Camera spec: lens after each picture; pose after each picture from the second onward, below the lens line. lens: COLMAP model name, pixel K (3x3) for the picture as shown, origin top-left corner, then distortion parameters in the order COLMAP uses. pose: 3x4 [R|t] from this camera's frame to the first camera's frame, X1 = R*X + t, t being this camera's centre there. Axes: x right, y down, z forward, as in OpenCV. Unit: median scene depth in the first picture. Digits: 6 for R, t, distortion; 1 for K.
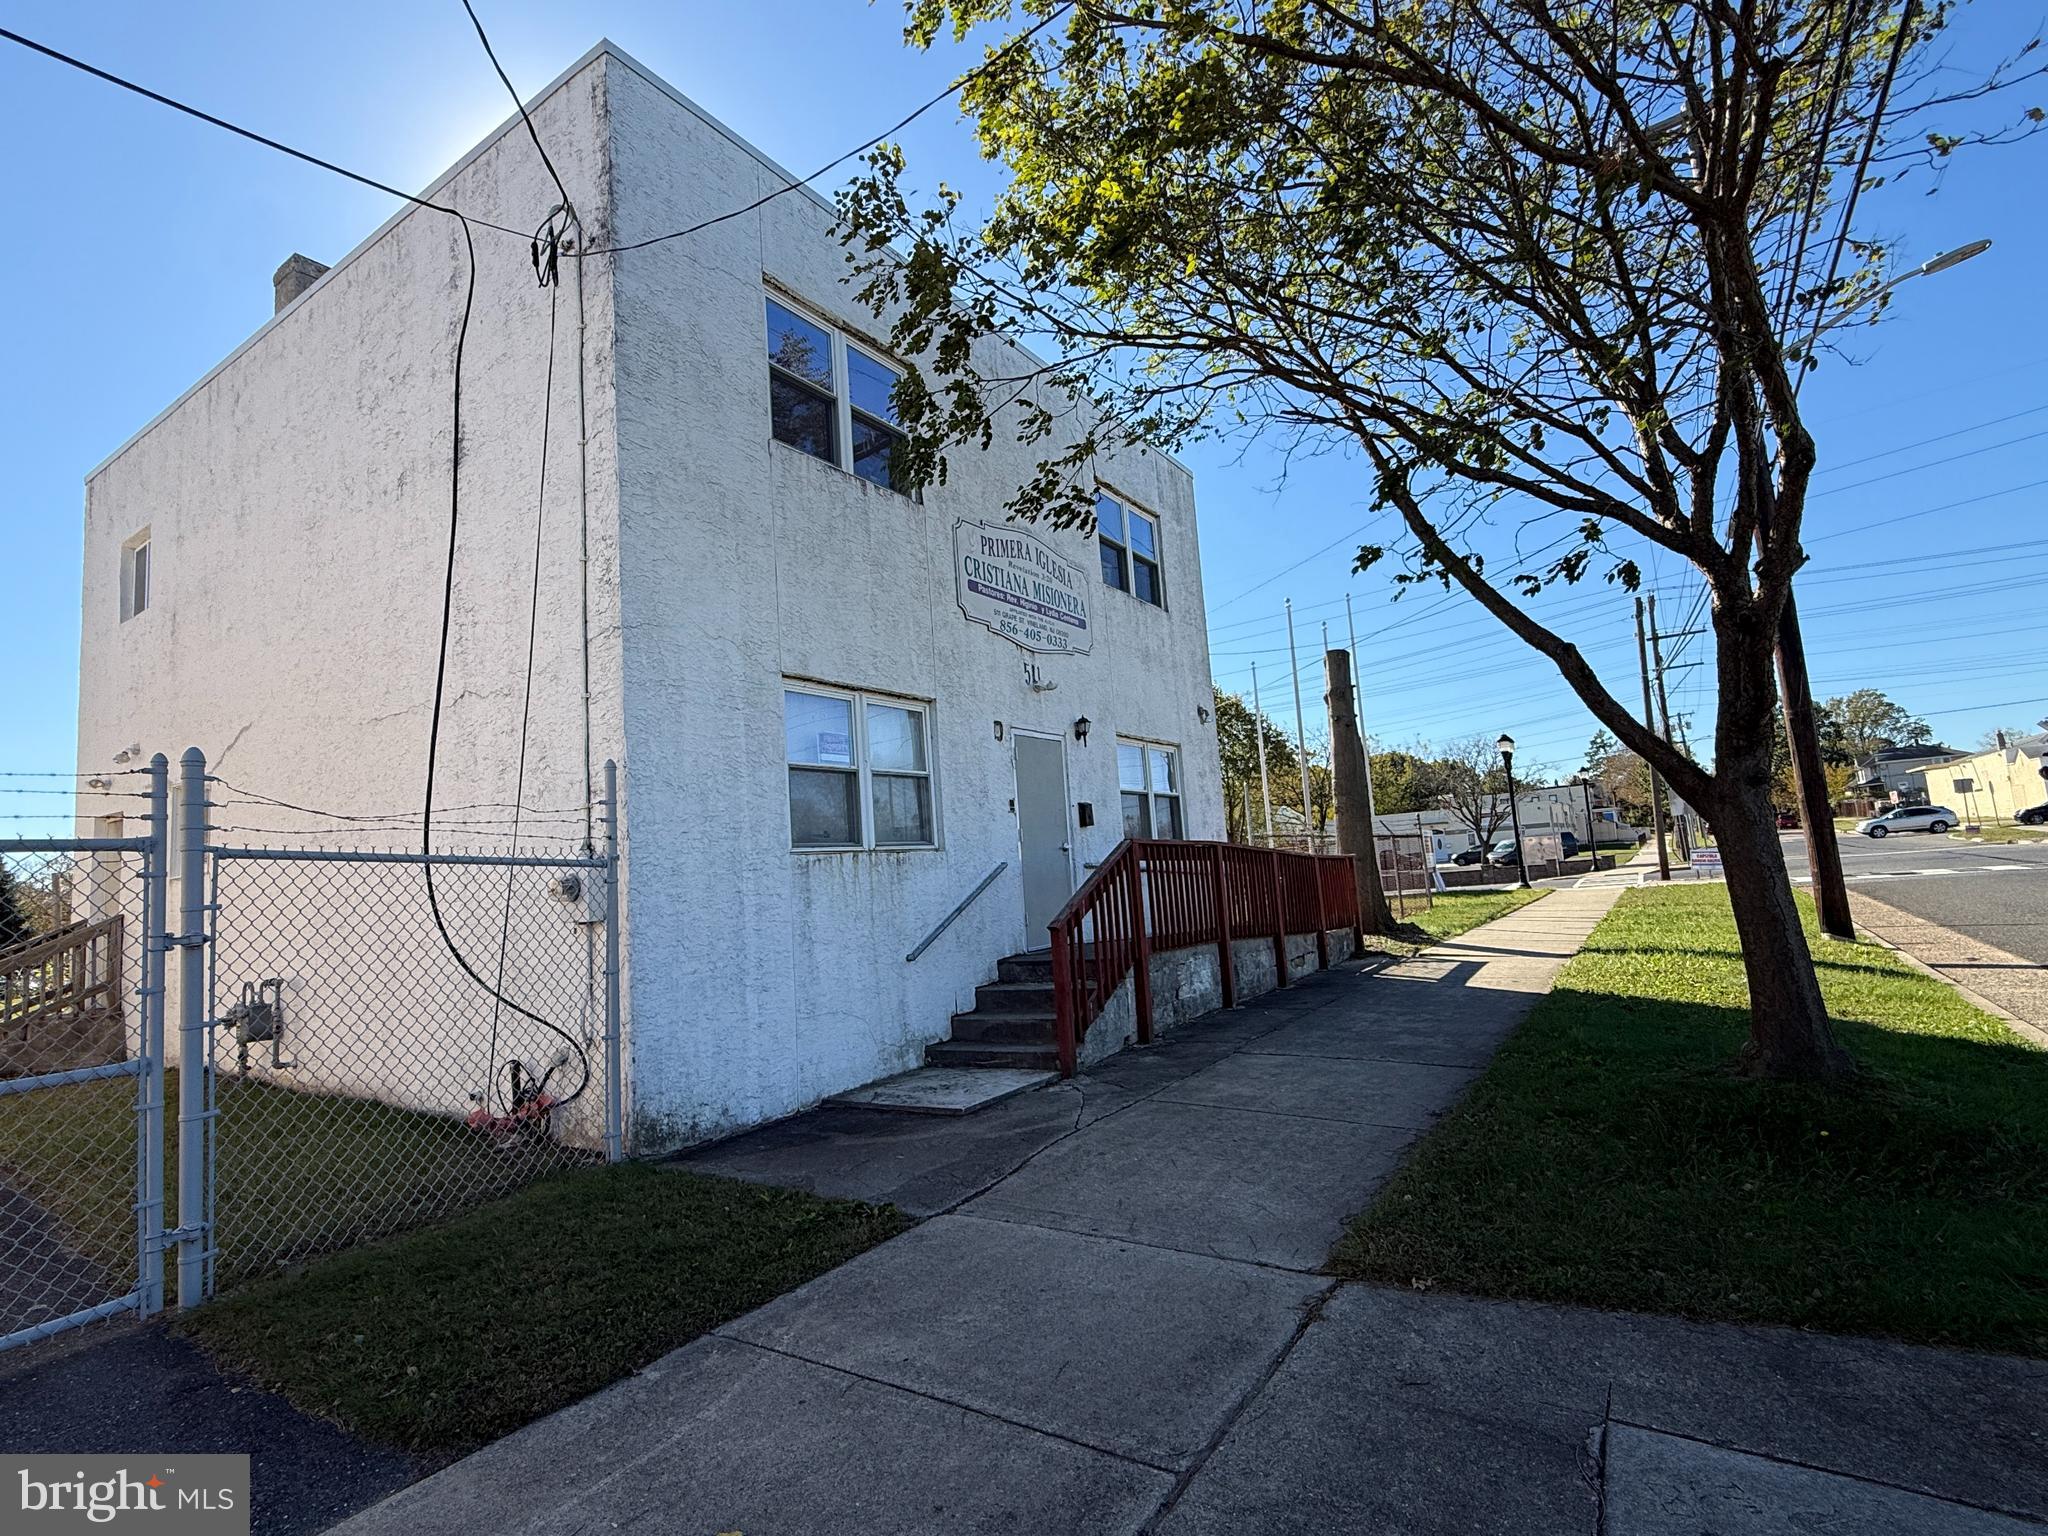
lens RADIAL K [[999.2, 0, 1017.3], [0, 999.2, 772.8], [0, 0, 1]] dist [-0.000016, 0.000196]
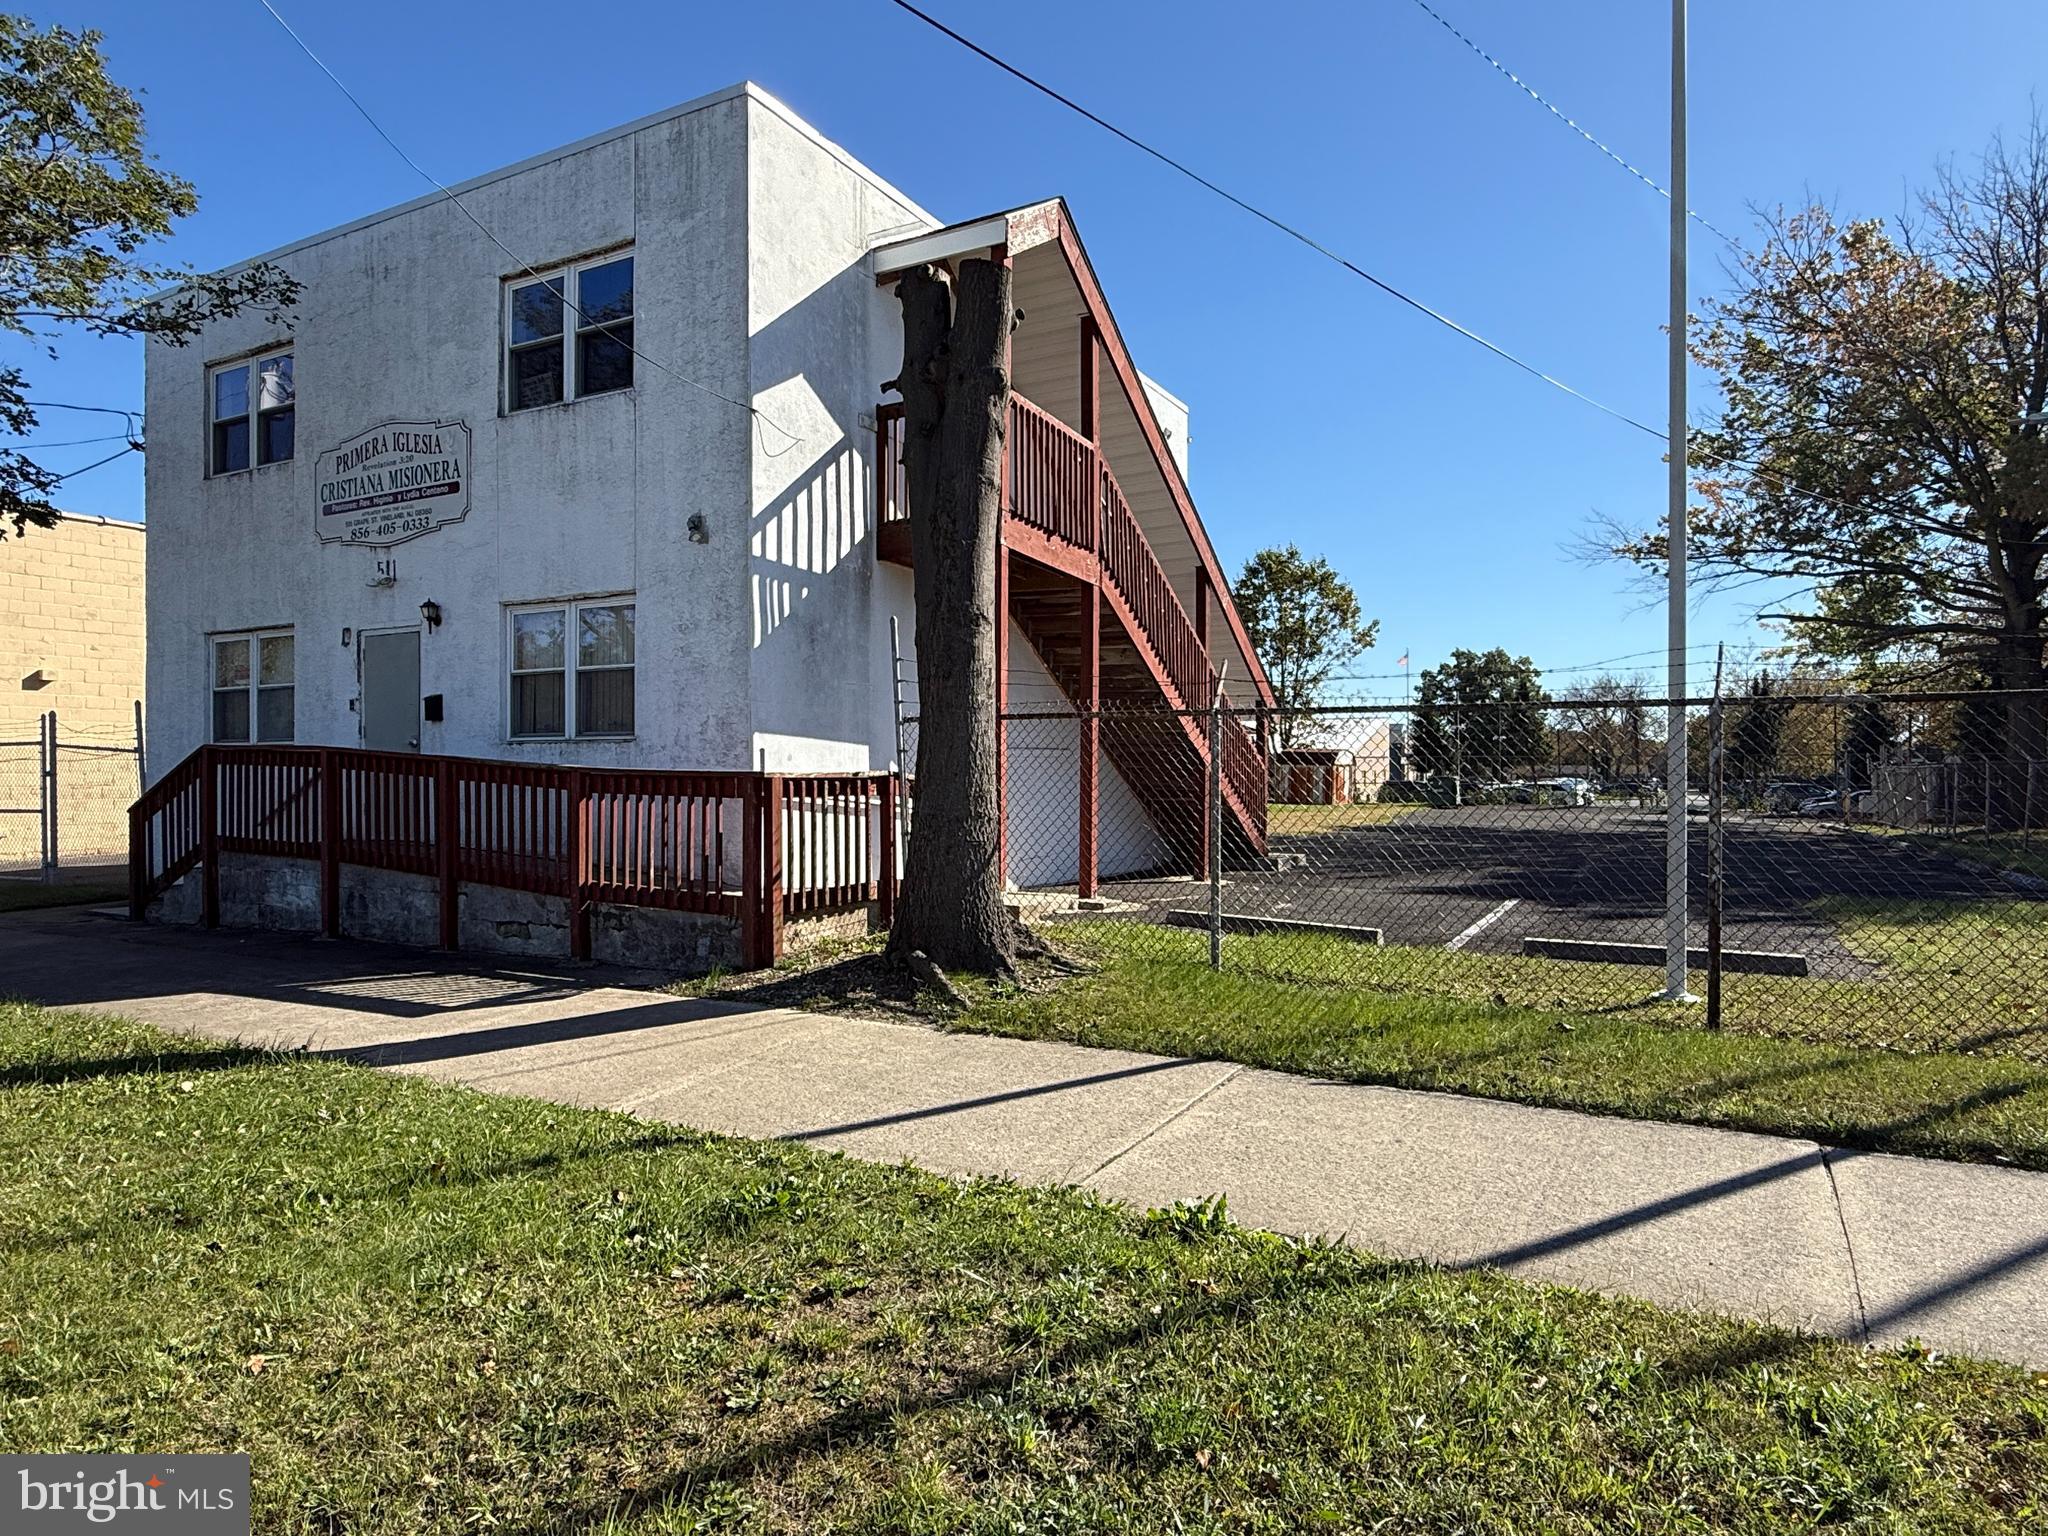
lens RADIAL K [[1175.5, 0, 1025.6], [0, 1175.5, 767.3], [0, 0, 1]] dist [0.002406, 0.001049]
pose [[0.095074, 0.072827, -0.992803, 1.552572], [0.103981, 0.991138, 0.082663, 0.081111], [0.990025, -0.111091, 0.086659, 1.858083]]
